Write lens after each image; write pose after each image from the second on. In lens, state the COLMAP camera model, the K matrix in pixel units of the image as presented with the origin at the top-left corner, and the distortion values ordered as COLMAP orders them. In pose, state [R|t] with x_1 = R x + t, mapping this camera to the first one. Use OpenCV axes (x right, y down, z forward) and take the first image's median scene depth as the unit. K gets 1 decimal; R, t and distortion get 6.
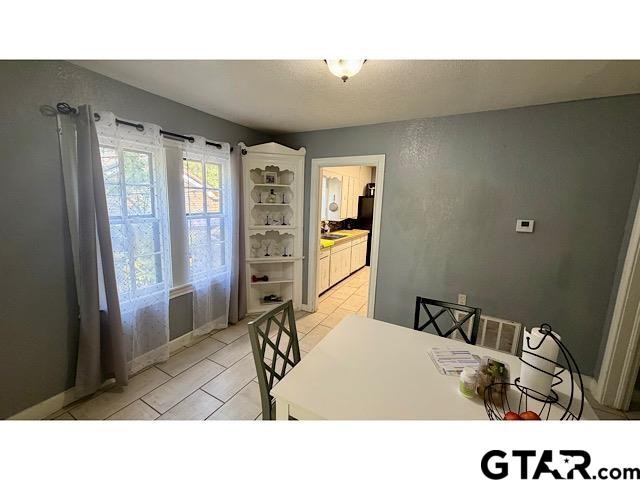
lens RADIAL K [[256.2, 0, 316.3], [0, 256.2, 238.2], [0, 0, 1]] dist [0.001334, -0.000023]
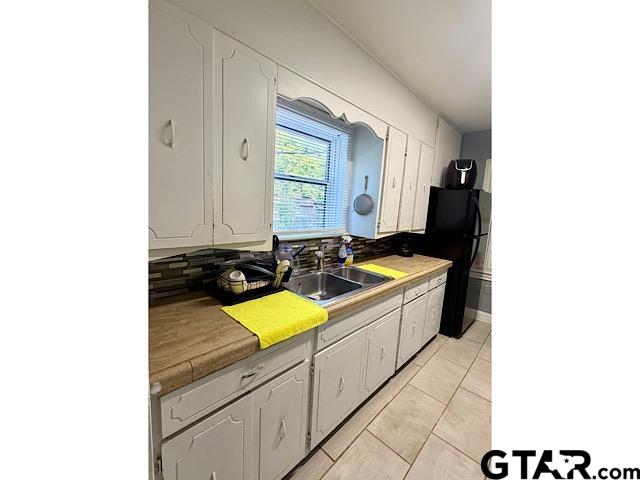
lens RADIAL K [[244.2, 0, 323.3], [0, 244.2, 236.8], [0, 0, 1]] dist [-0.000086, -0.000021]
pose [[0.965480, 0.056923, -0.254181, 0.107374], [-0.063665, 0.997802, -0.018367, -0.056765], [0.252577, 0.033916, 0.966982, 0.592114]]
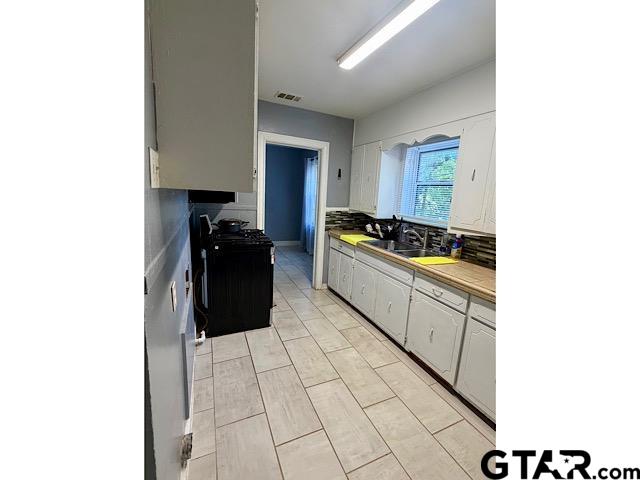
lens RADIAL K [[256.2, 0, 316.3], [0, 256.2, 238.2], [0, 0, 1]] dist [0.001334, -0.000023]
pose [[-0.615211, 0.074816, -0.784804, 0.557435], [-0.190175, 0.952005, 0.239834, -0.117225], [0.765081, 0.296798, -0.571456, 1.072420]]
